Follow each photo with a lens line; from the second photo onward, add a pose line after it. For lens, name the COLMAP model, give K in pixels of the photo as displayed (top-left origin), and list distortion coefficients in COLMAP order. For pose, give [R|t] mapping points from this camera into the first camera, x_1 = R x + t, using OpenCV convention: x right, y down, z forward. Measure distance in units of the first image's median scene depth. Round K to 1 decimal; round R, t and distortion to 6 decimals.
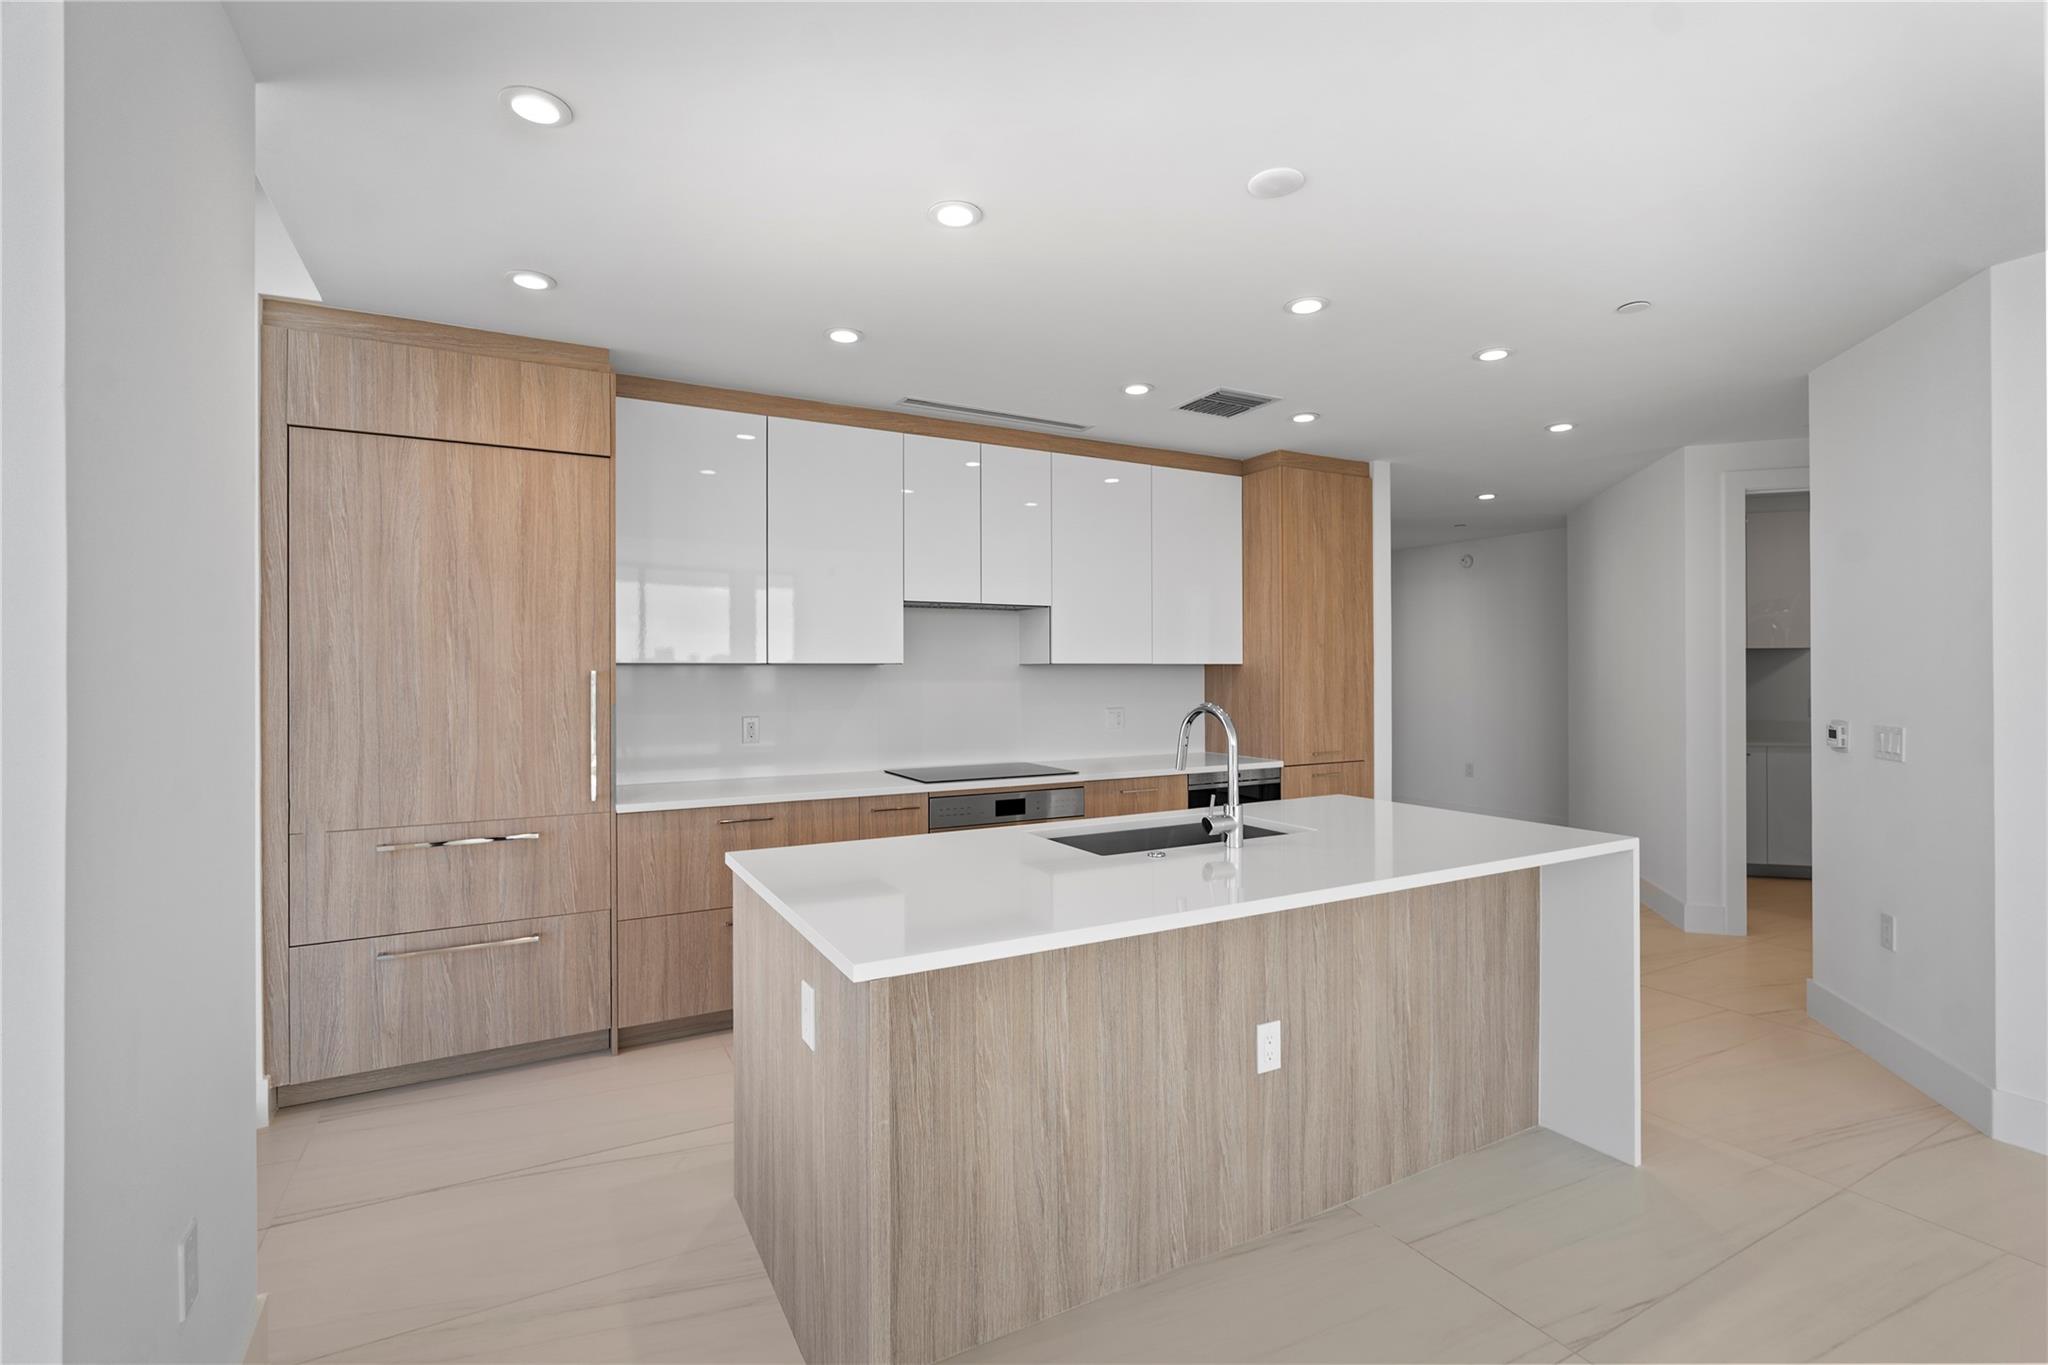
lens RADIAL K [[929.9, 0, 1027.4], [0, 929.9, 667.0], [0, 0, 1]] dist [-0.007657, 0.003130]
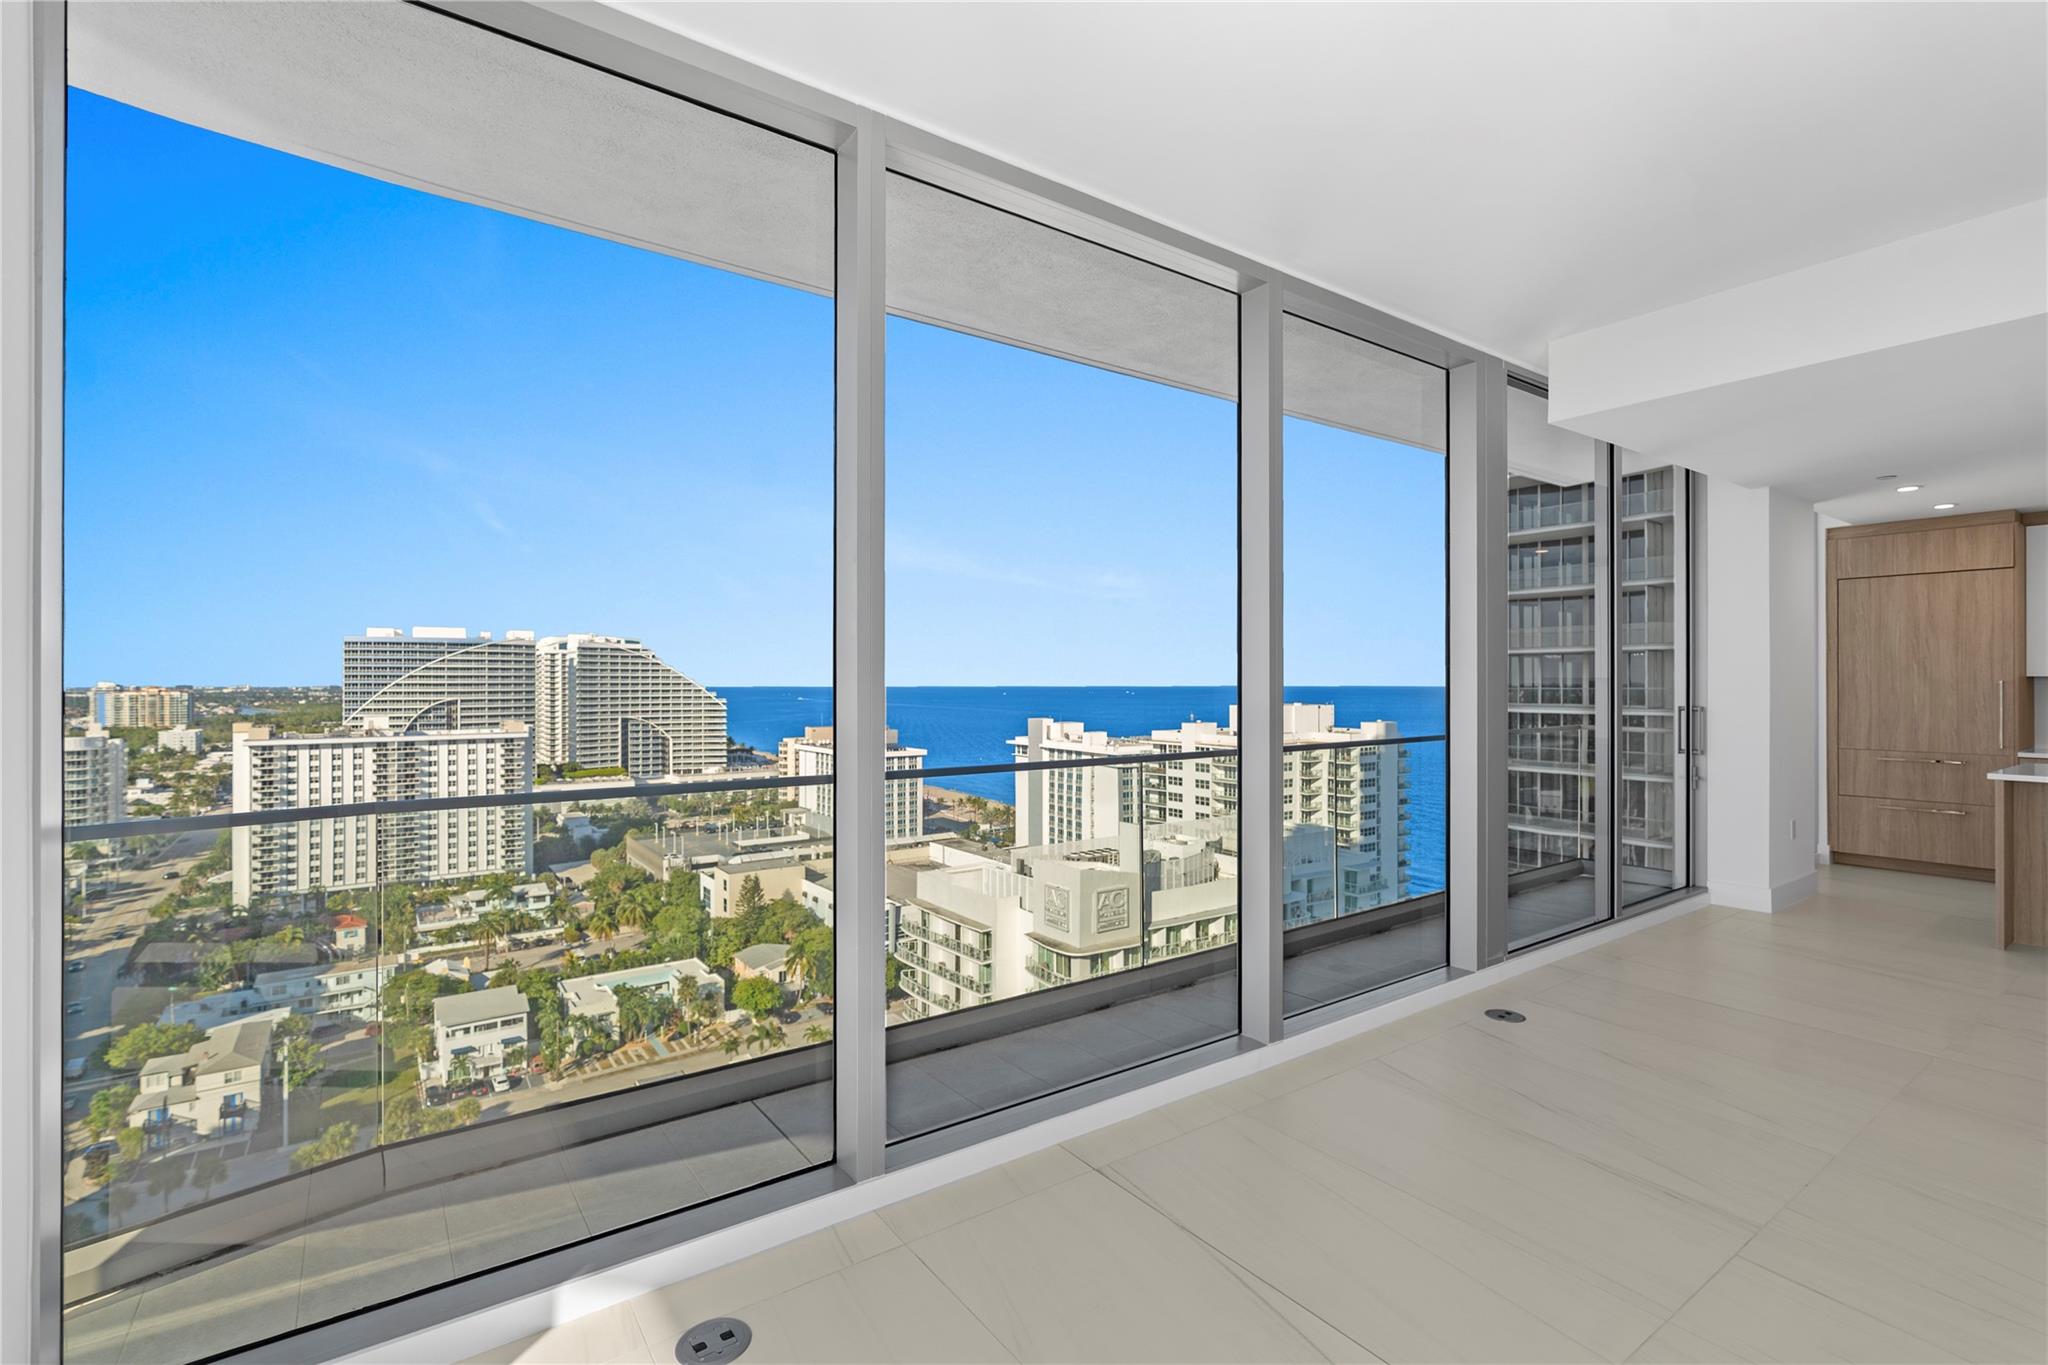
lens RADIAL K [[929.9, 0, 1026.7], [0, 929.9, 682.8], [0, 0, 1]] dist [-0.007657, 0.003130]
pose [[0.119078, 0.004364, -0.992875, 1.293335], [0.005176, 0.999974, 0.005016, -0.013009], [0.992871, -0.005736, 0.119052, -1.332025]]
